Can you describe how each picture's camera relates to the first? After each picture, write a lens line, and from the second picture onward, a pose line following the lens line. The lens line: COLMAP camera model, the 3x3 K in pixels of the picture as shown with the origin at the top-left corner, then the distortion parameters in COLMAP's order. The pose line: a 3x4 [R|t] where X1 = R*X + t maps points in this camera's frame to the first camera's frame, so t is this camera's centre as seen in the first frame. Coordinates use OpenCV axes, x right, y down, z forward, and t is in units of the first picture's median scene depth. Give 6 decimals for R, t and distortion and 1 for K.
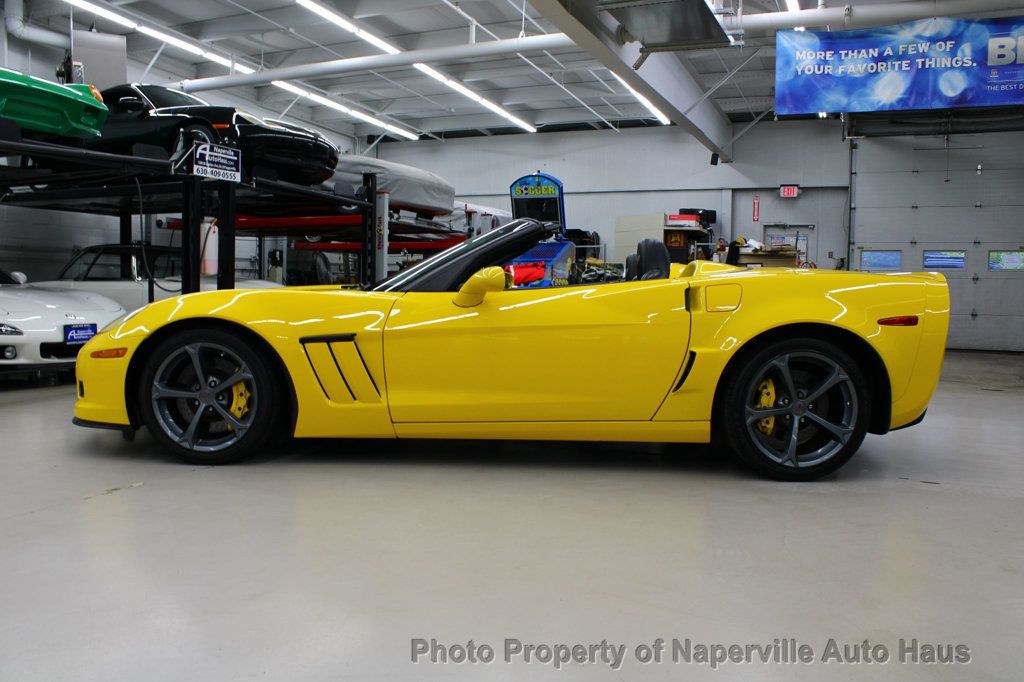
lens RADIAL K [[867.1, 0, 510.9], [0, 867.1, 340.4], [0, 0, 1]] dist [-0.172239, 0.160198]
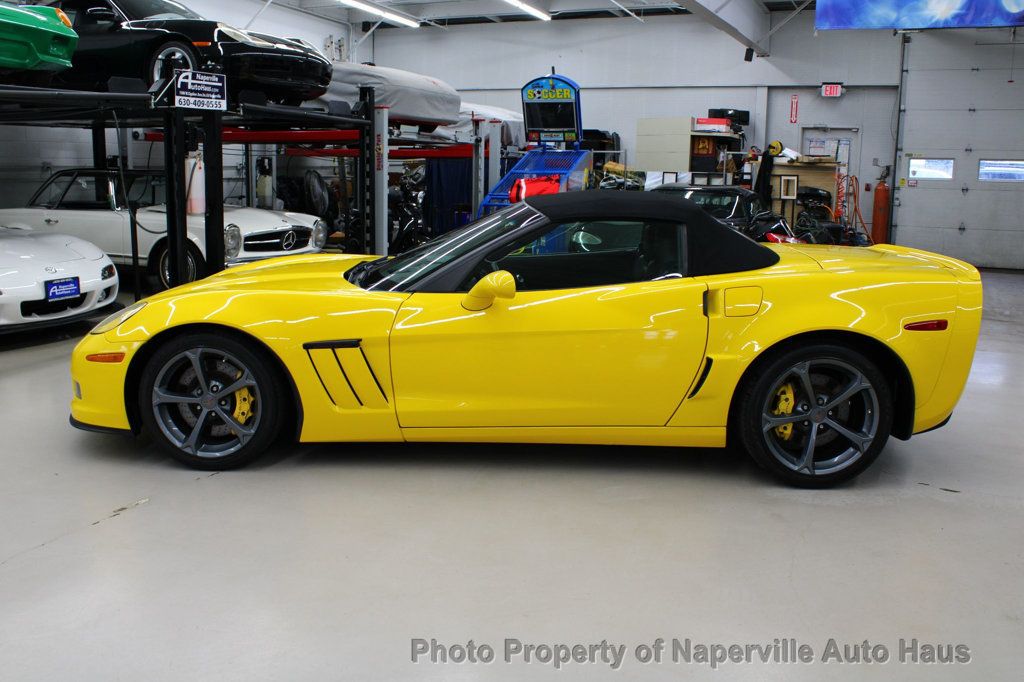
lens RADIAL K [[954.7, 0, 512.6], [0, 954.7, 335.5], [0, 0, 1]] dist [-0.153917, 0.153587]
pose [[0.999949, 0.001263, -0.010019, 0.000276], [-0.000072, 0.993018, 0.117967, -0.059661], [0.010098, -0.117960, 0.992967, -0.025095]]
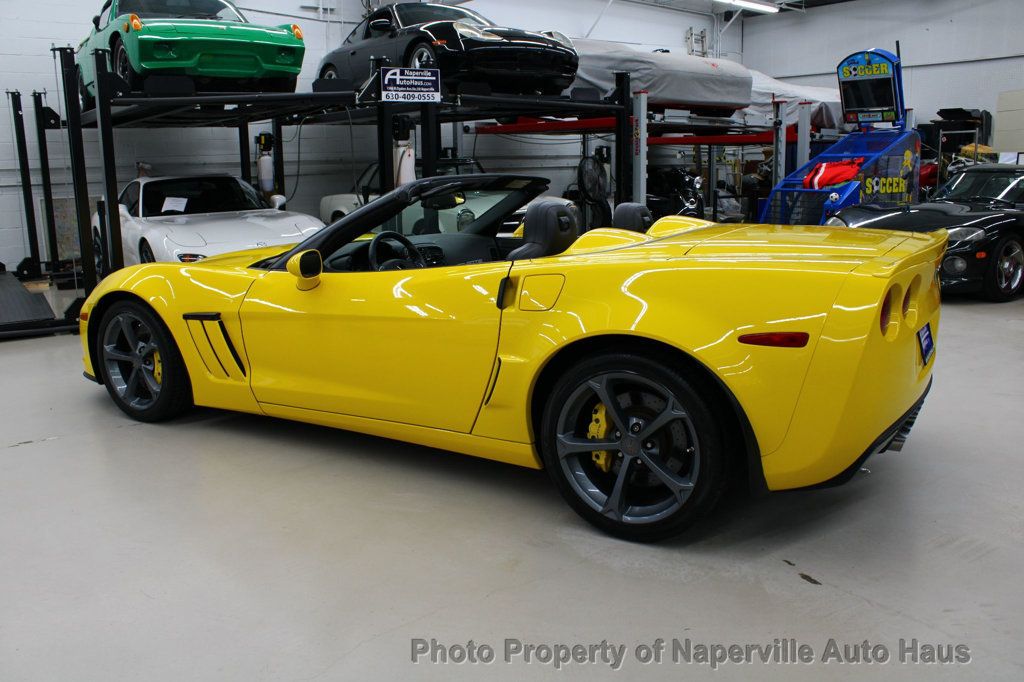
lens RADIAL K [[885.4, 0, 514.1], [0, 885.4, 341.4], [0, 0, 1]] dist [-0.167620, 0.156024]
pose [[0.854605, 0.073507, -0.514050, 0.278947], [0.002150, 0.989421, 0.145058, -0.053080], [0.519275, -0.125073, 0.845406, 0.134890]]
